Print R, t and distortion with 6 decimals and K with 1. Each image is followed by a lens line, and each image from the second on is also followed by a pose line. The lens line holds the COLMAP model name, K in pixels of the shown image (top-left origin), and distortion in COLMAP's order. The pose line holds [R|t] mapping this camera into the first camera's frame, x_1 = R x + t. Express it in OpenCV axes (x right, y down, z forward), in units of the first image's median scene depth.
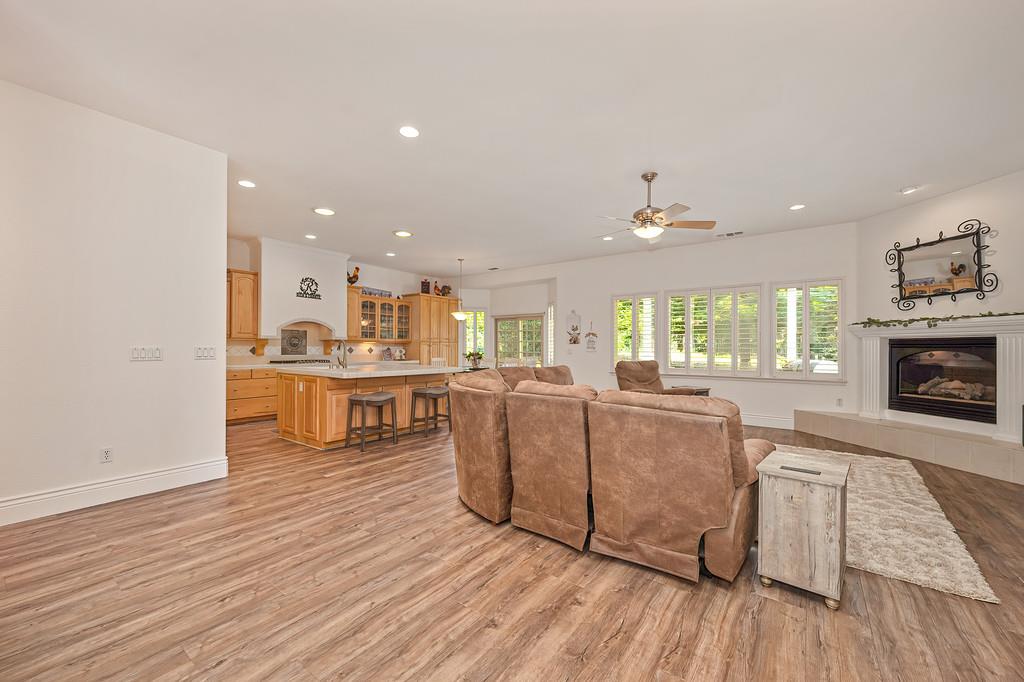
lens RADIAL K [[405.2, 0, 513.6], [0, 405.2, 347.1], [0, 0, 1]] dist [-0.002040, 0.000571]
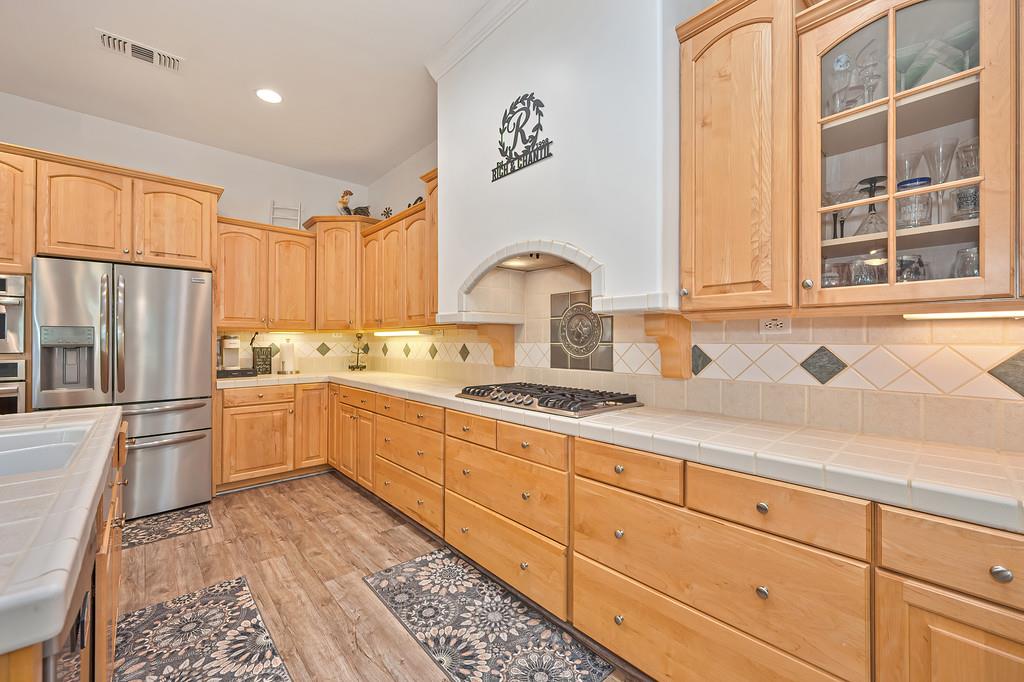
lens RADIAL K [[405.2, 0, 512.5], [0, 405.2, 340.0], [0, 0, 1]] dist [-0.002040, 0.000571]
pose [[-0.199612, -0.006968, -0.979850, -0.330282], [0.000578, 0.999974, -0.007228, -0.003105], [0.979875, -0.002009, -0.199602, 1.498888]]
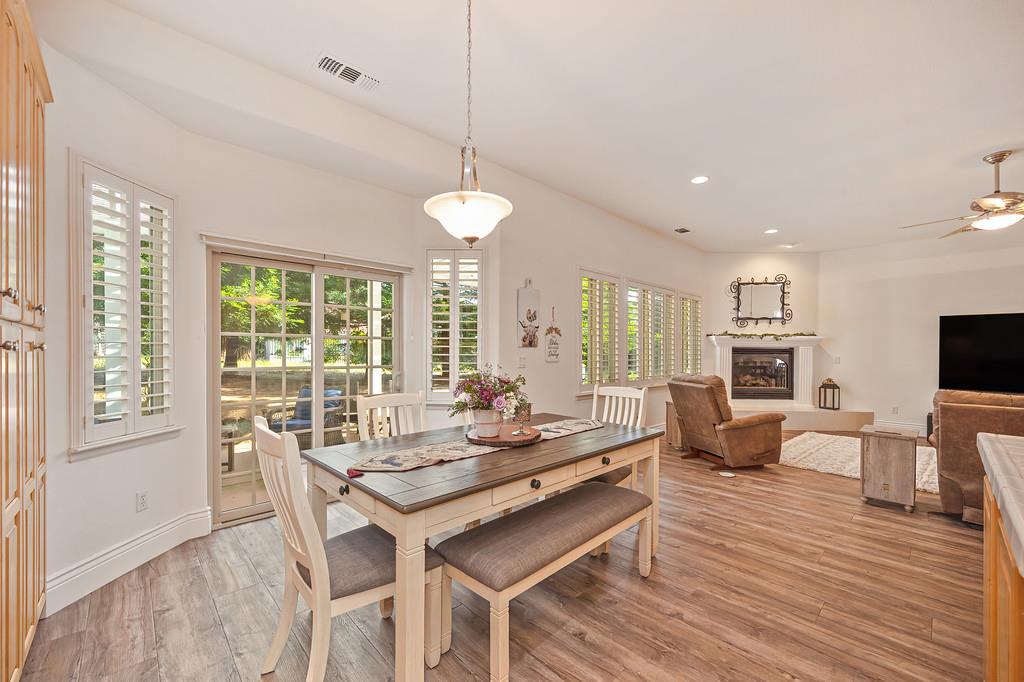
lens RADIAL K [[405.2, 0, 513.2], [0, 405.2, 351.7], [0, 0, 1]] dist [-0.002040, 0.000571]
pose [[0.183353, -0.004236, 0.983038, -0.561364], [-0.007614, 0.999955, 0.005729, -0.007834], [-0.983018, -0.008535, 0.183312, 1.509118]]
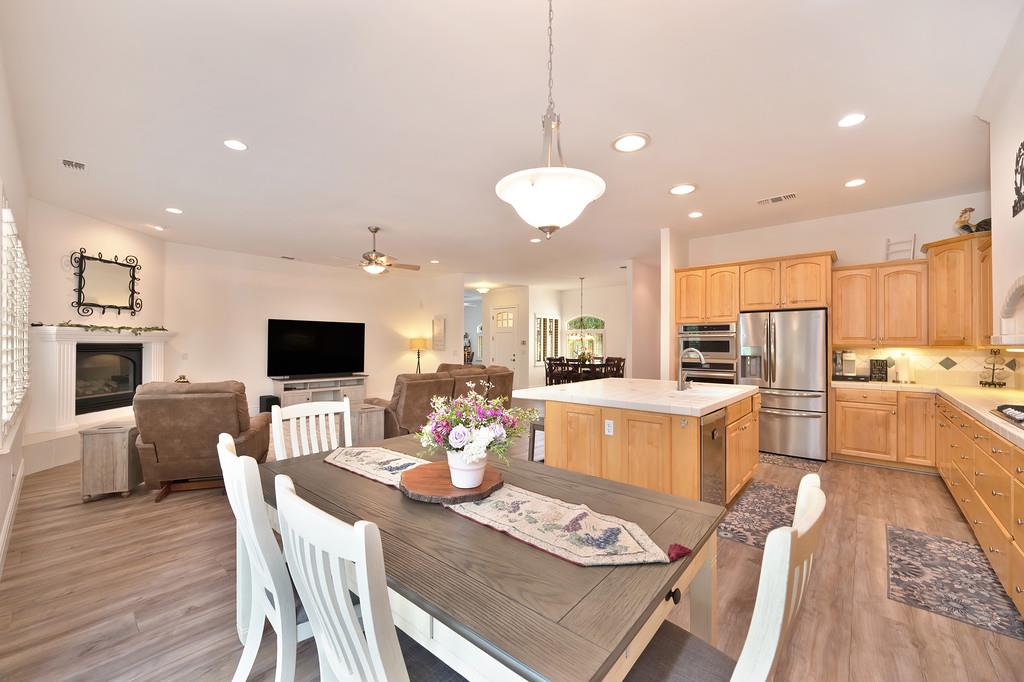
lens RADIAL K [[405.2, 0, 509.8], [0, 405.2, 340.8], [0, 0, 1]] dist [-0.002040, 0.000571]
pose [[-0.995706, -0.005593, 0.092404, -0.209233], [-0.006815, 0.999893, -0.012912, -0.020976], [-0.092322, -0.013486, -0.995638, 1.911648]]
